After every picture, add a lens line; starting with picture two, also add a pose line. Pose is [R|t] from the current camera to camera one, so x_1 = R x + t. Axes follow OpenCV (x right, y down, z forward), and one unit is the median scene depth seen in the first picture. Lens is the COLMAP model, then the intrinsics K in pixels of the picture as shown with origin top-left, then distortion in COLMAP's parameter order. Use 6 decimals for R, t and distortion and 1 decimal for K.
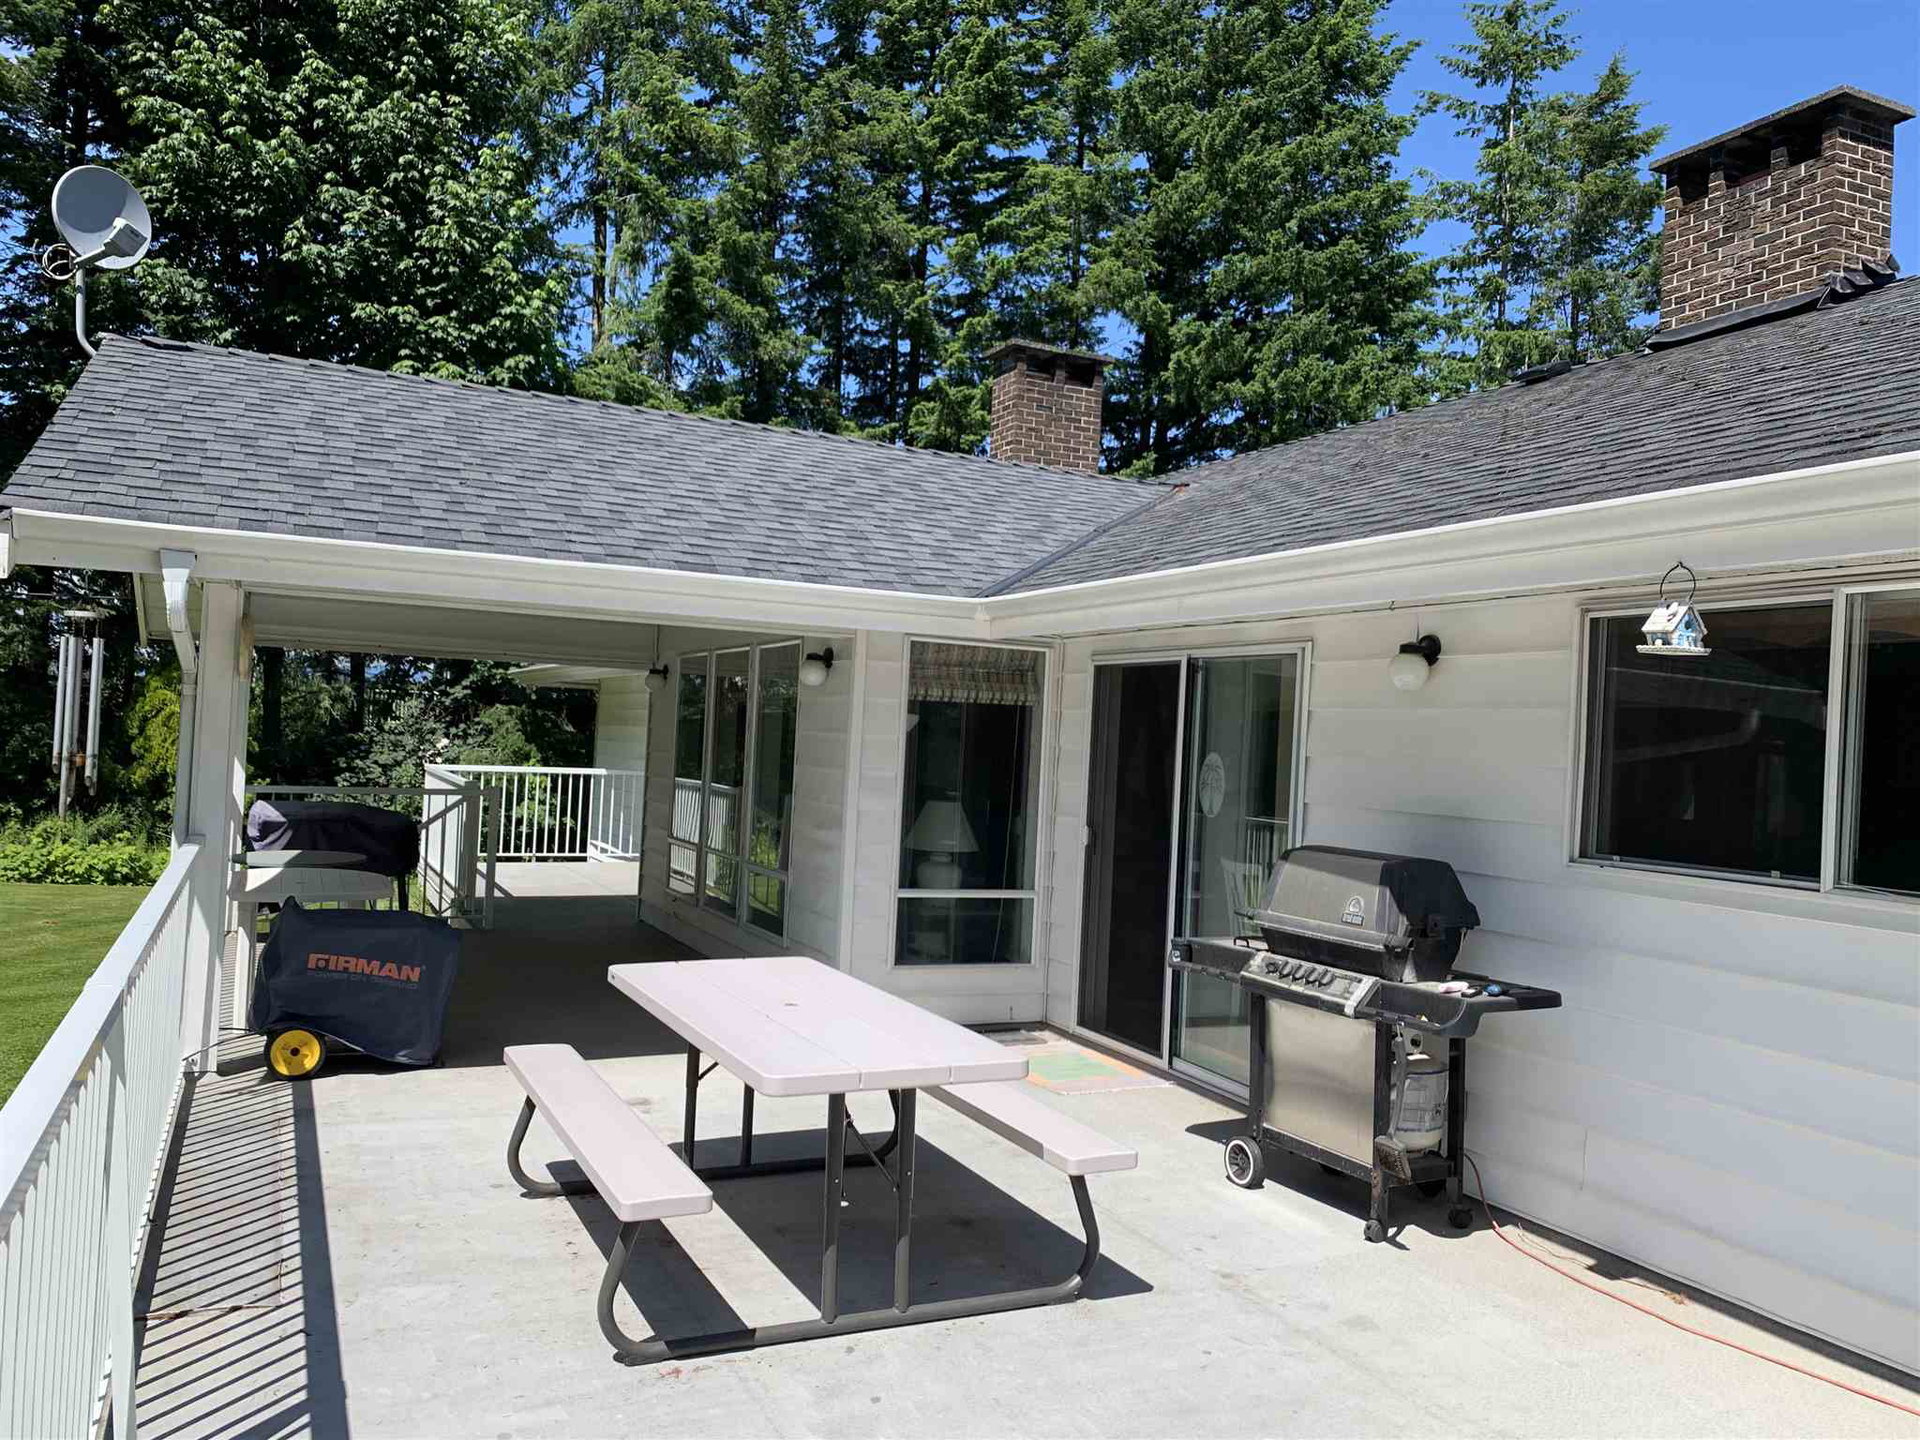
lens RADIAL K [[1472.4, 0, 965.0], [0, 1472.4, 723.6], [0, 0, 1]] dist [0.026815, -0.031760]
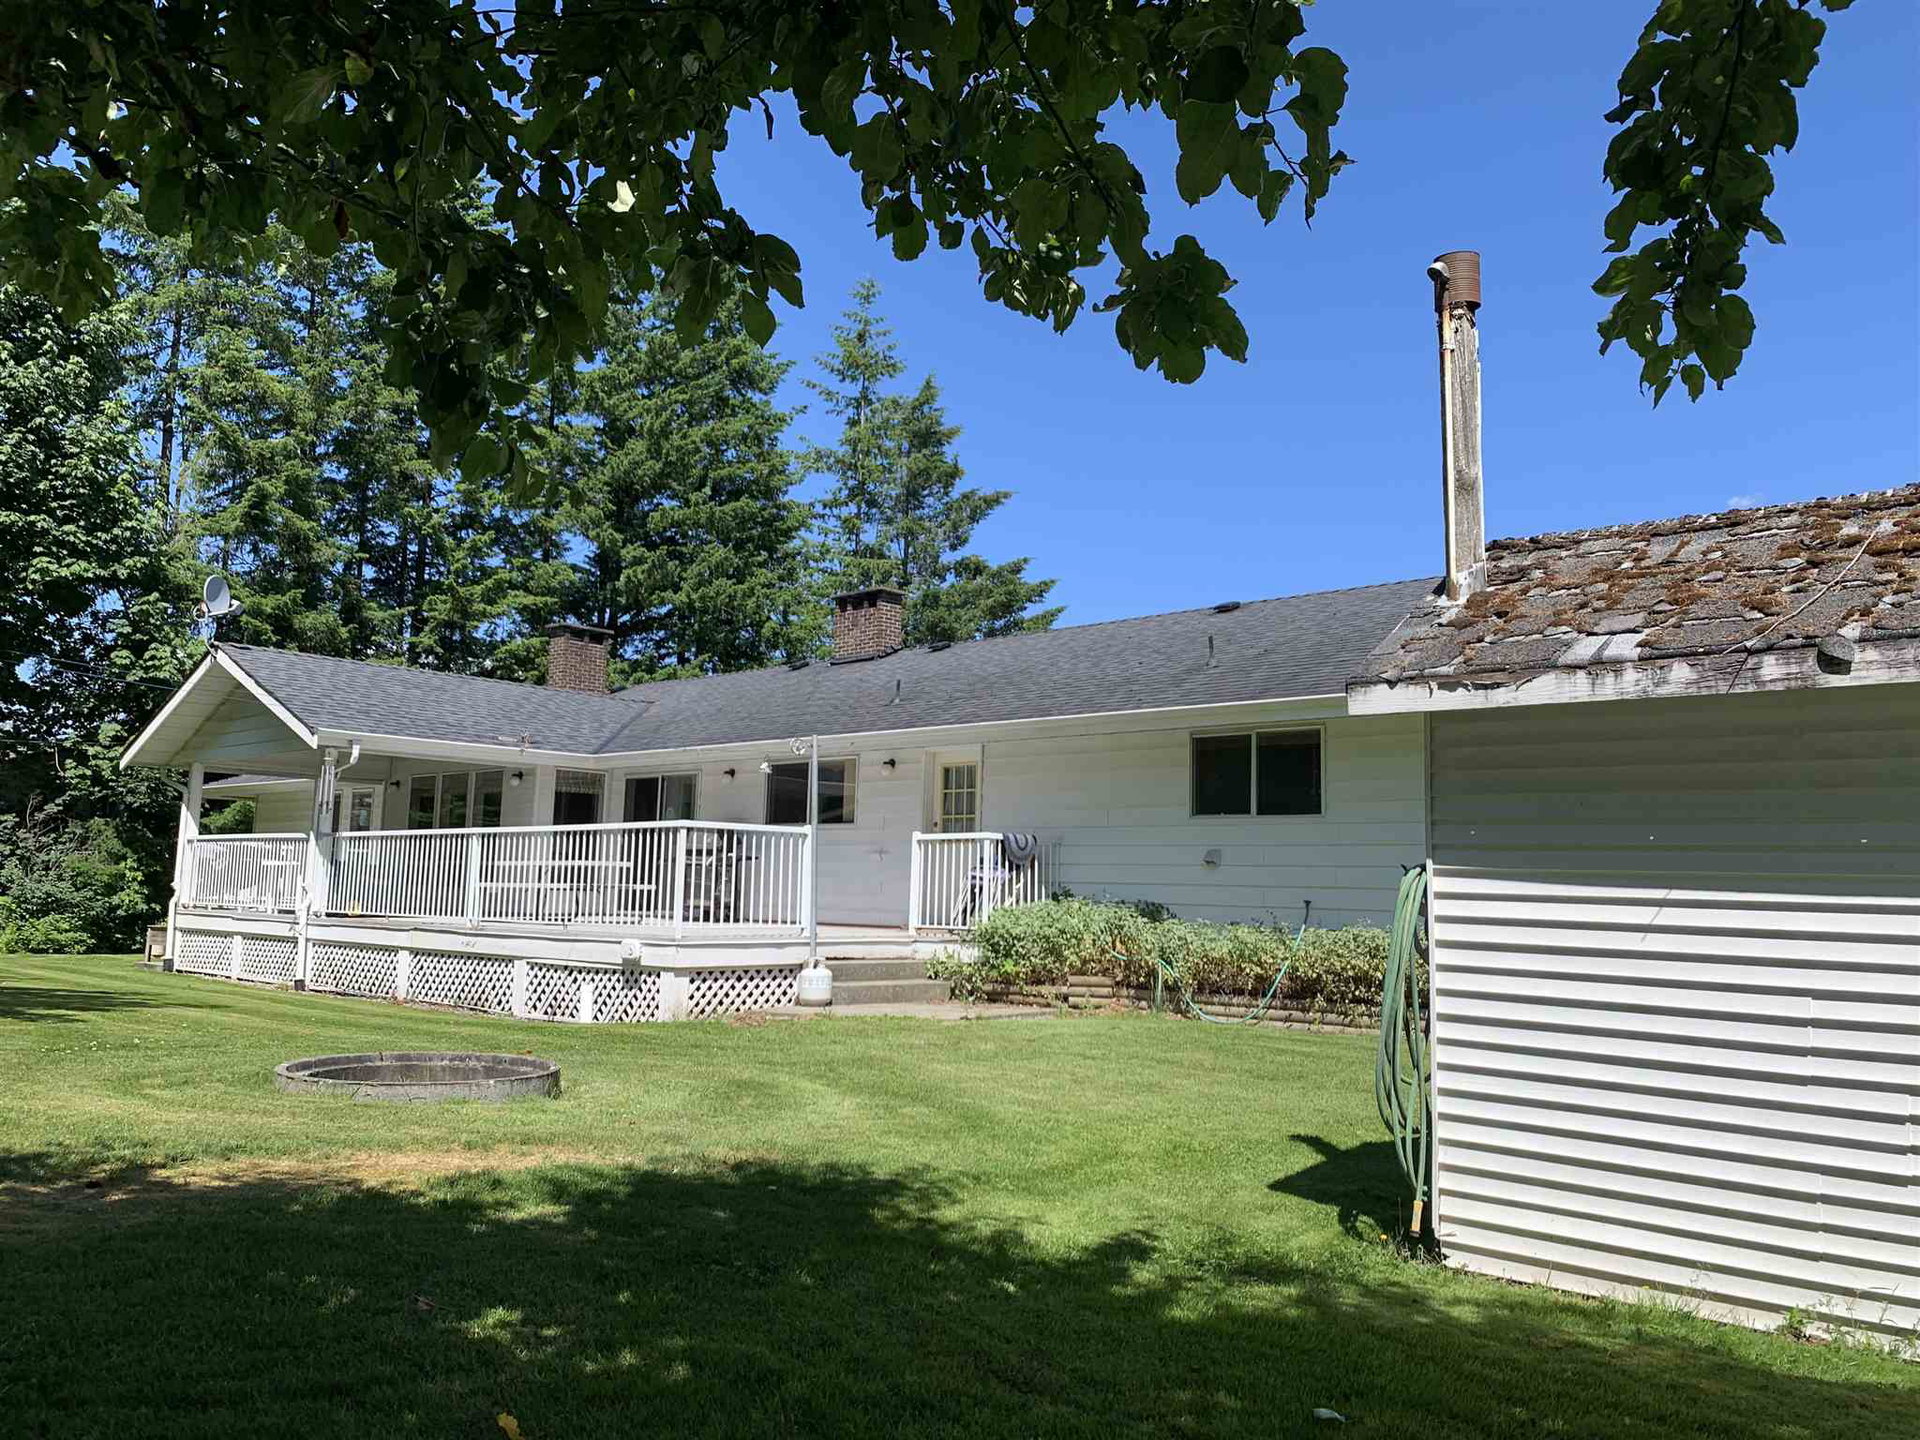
lens RADIAL K [[1472.4, 0, 952.0], [0, 1472.4, 766.1], [0, 0, 1]] dist [0.026815, -0.031760]
pose [[0.930444, 0.011752, 0.366245, -0.078135], [0.011489, 0.998058, -0.061215, 0.024826], [-0.366253, 0.061165, 0.928503, -0.394844]]
